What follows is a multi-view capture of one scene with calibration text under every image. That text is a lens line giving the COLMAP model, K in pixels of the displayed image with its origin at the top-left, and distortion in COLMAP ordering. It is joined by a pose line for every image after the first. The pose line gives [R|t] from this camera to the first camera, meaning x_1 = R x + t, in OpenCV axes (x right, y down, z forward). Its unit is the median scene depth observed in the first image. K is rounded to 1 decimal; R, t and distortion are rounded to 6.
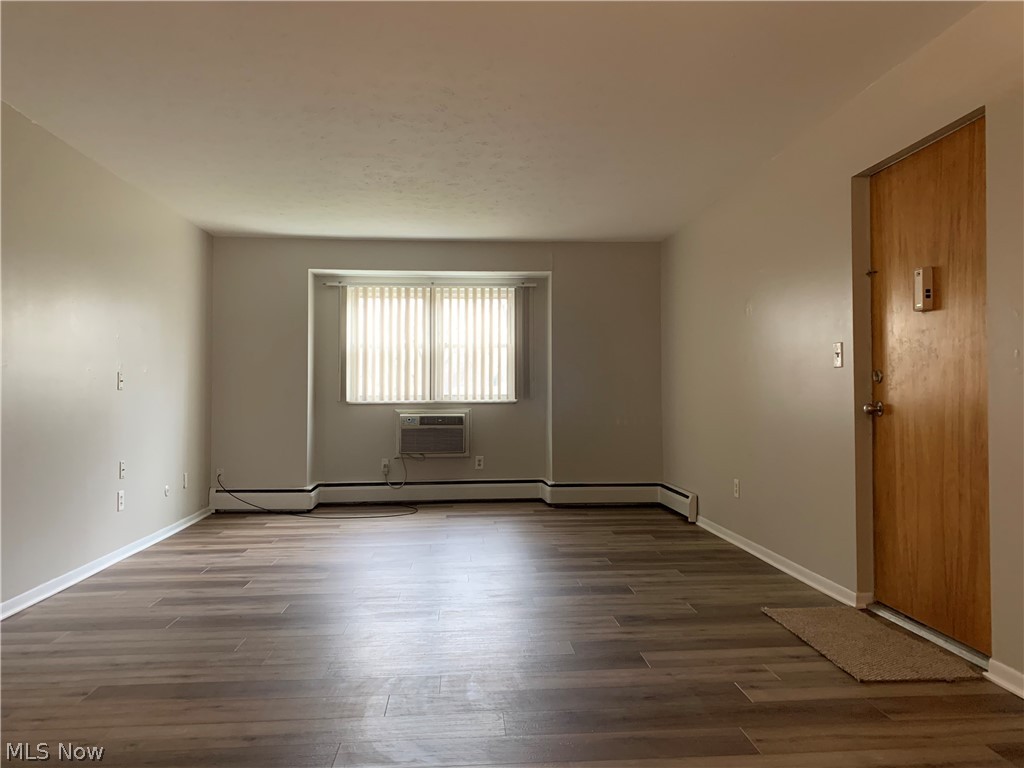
lens RADIAL K [[783.7, 0, 512.9], [0, 783.7, 384.6], [0, 0, 1]] dist [0.047646, -0.047826]
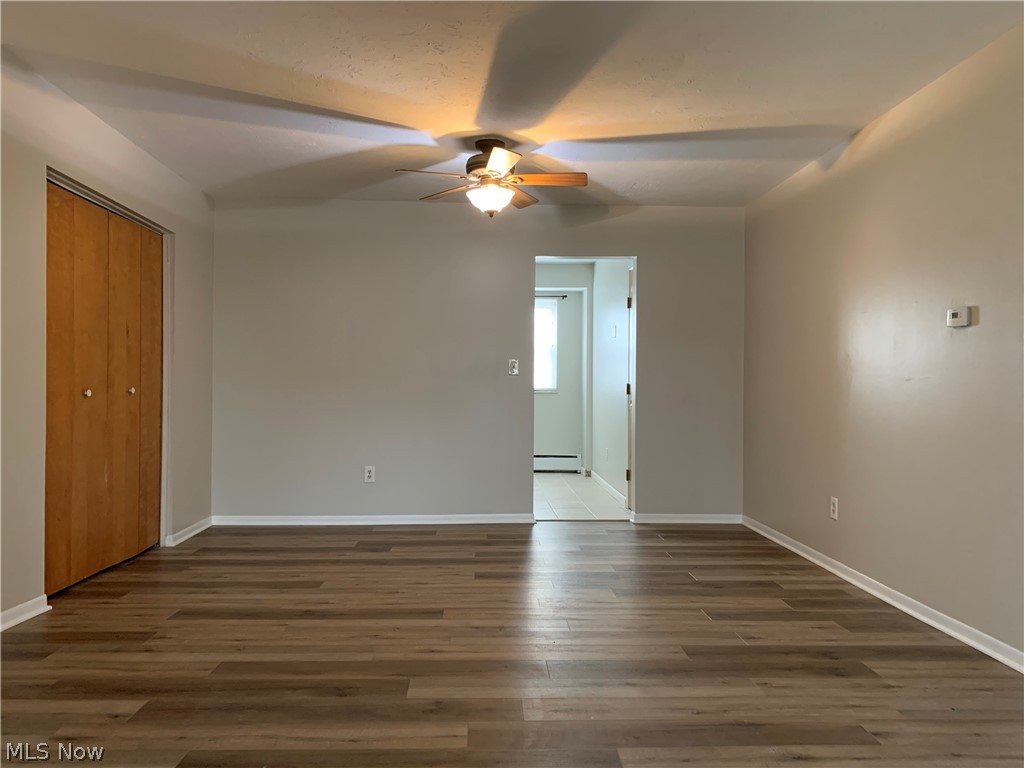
lens RADIAL K [[783.7, 0, 510.5], [0, 783.7, 384.4], [0, 0, 1]] dist [0.047646, -0.047826]
pose [[-0.999216, -0.003544, 0.039441, -0.190949], [-0.004049, 0.999911, -0.012738, 0.021980], [-0.039392, -0.012887, -0.999141, 2.068282]]
